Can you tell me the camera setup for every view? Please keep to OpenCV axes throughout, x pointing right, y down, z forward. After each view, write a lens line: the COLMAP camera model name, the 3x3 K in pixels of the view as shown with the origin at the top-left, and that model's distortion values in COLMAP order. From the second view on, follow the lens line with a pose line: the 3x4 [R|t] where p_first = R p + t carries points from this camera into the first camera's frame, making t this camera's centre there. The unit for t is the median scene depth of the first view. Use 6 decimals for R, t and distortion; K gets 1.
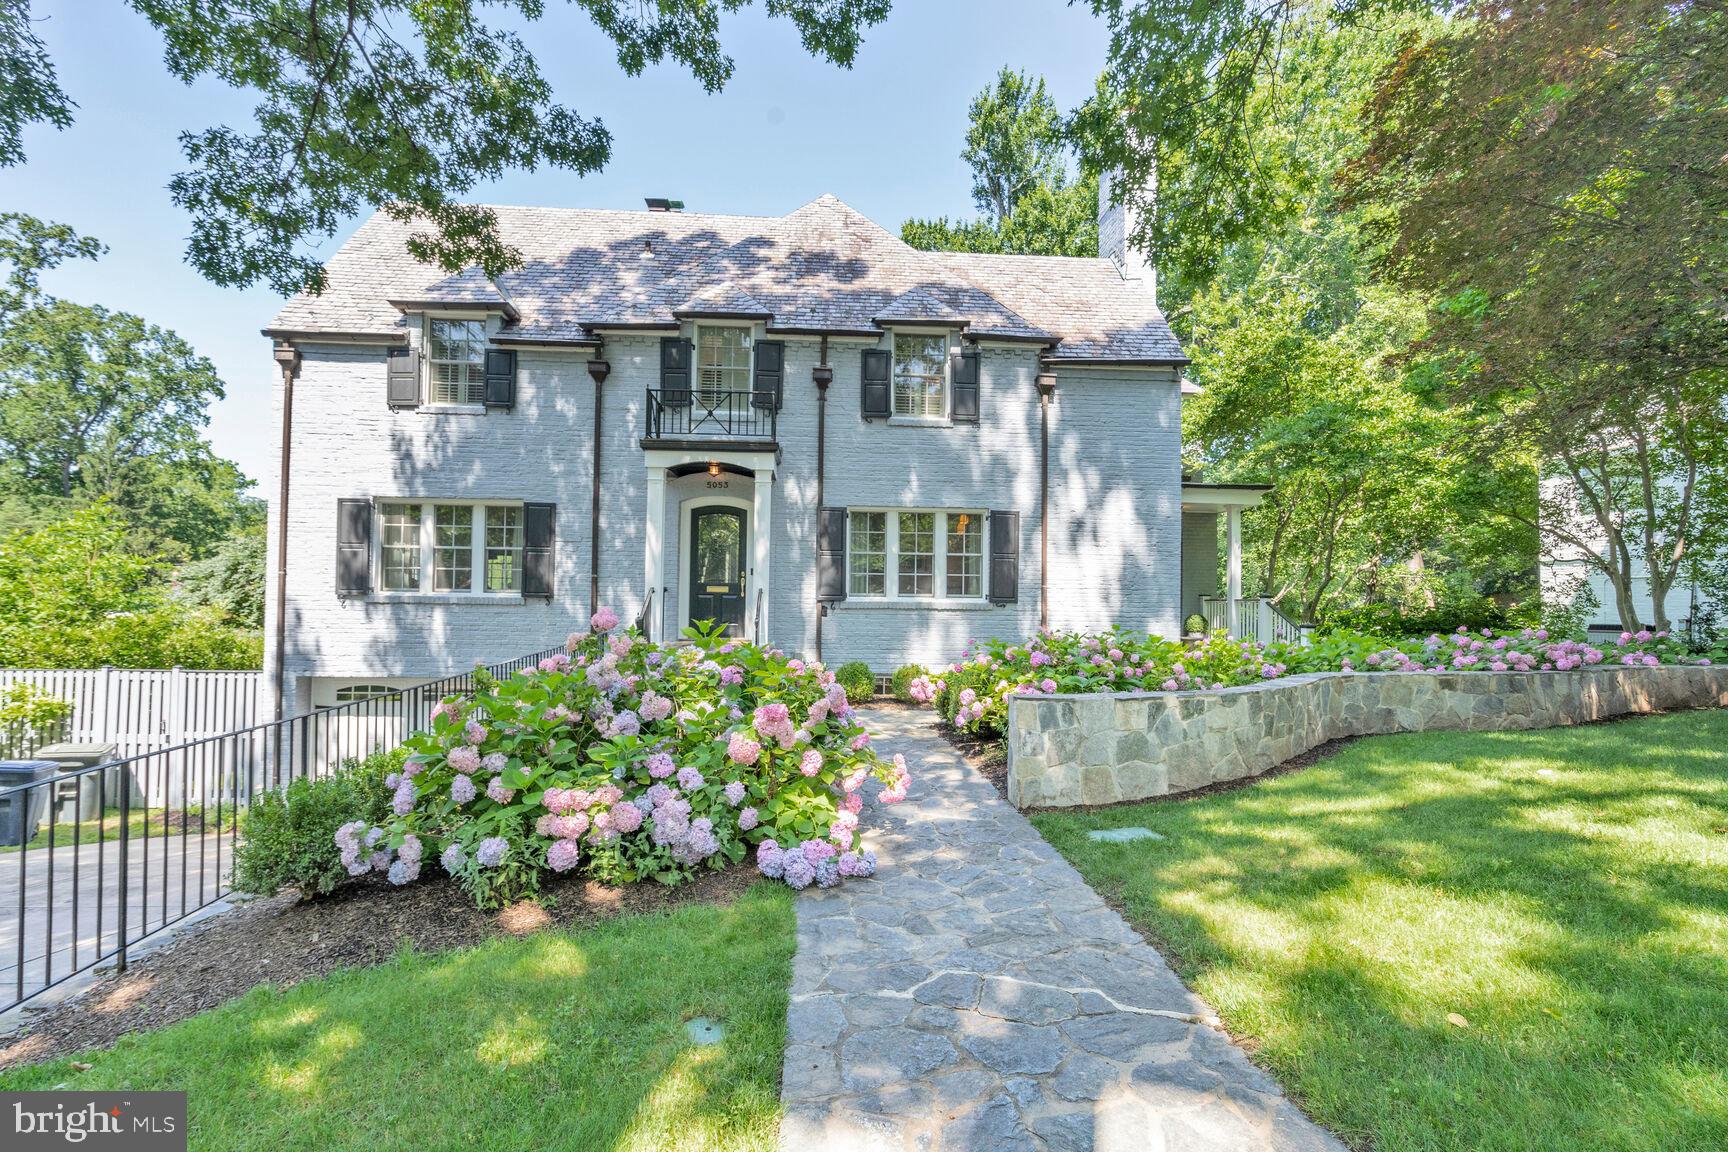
lens RADIAL K [[794.6, 0, 873.5], [0, 794.6, 572.6], [0, 0, 1]] dist [-0.005879, 0.002165]
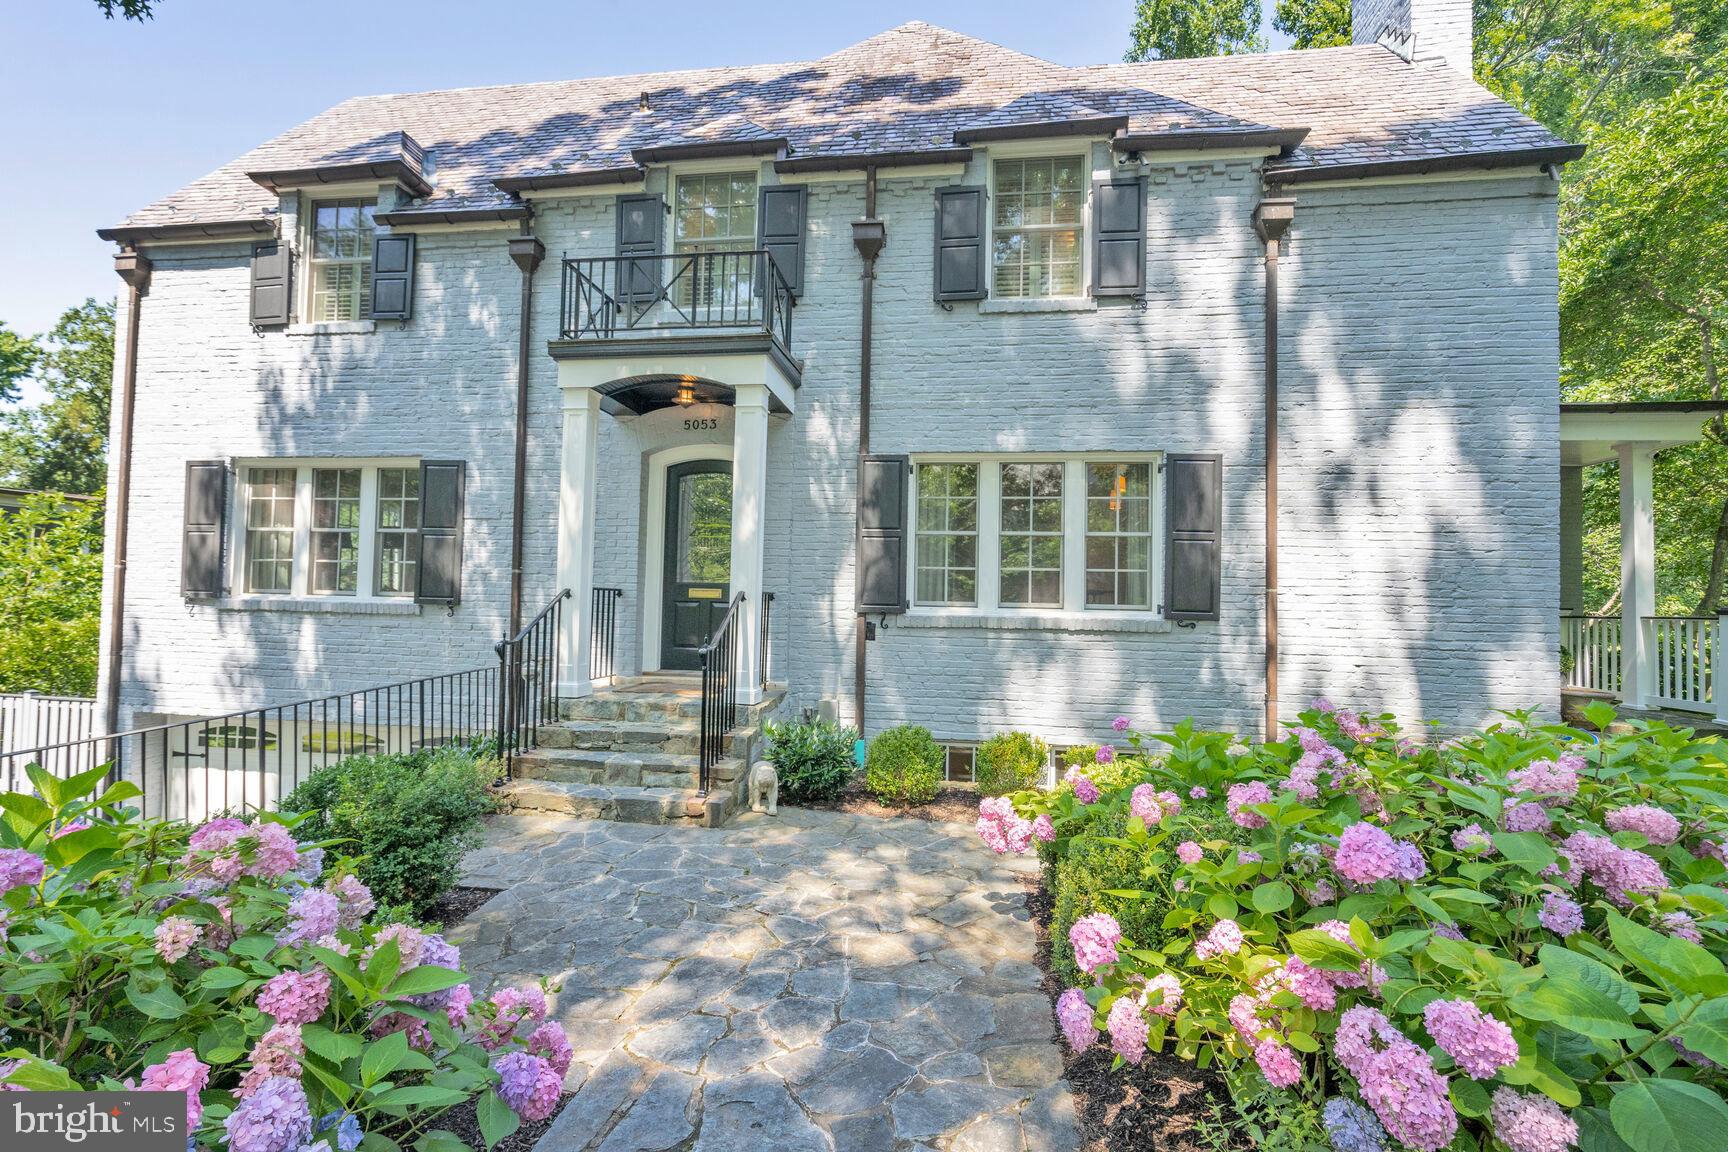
lens RADIAL K [[794.6, 0, 867.8], [0, 794.6, 578.9], [0, 0, 1]] dist [-0.005879, 0.002165]
pose [[0.977938, 0.000776, -0.208894, 0.059951], [-0.001542, 0.999993, -0.003508, 0.011957], [0.208890, 0.003753, 0.977932, 0.419516]]
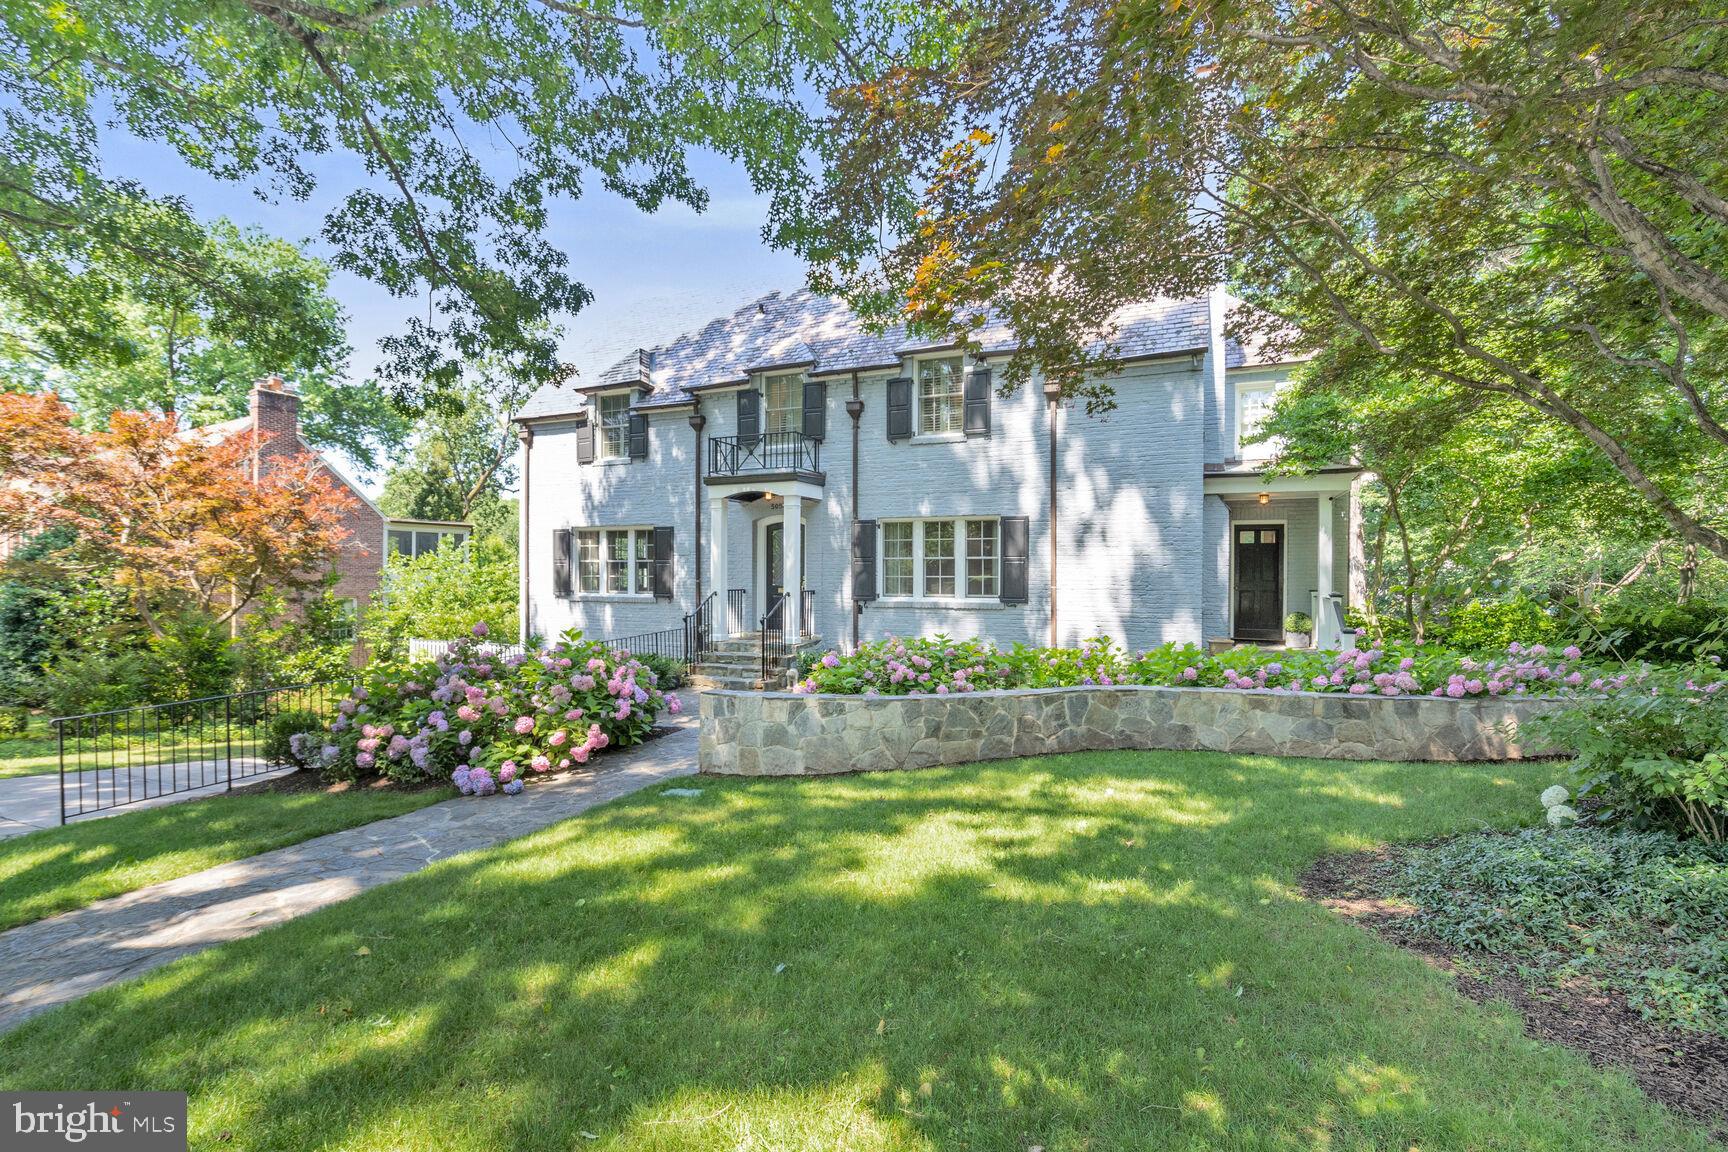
lens RADIAL K [[794.6, 0, 859.6], [0, 794.6, 580.4], [0, 0, 1]] dist [-0.005879, 0.002165]
pose [[0.886180, -0.005580, -0.463308, 0.482932], [0.024881, 0.999058, 0.035557, -0.035852], [0.462673, -0.043038, 0.885484, -0.039105]]
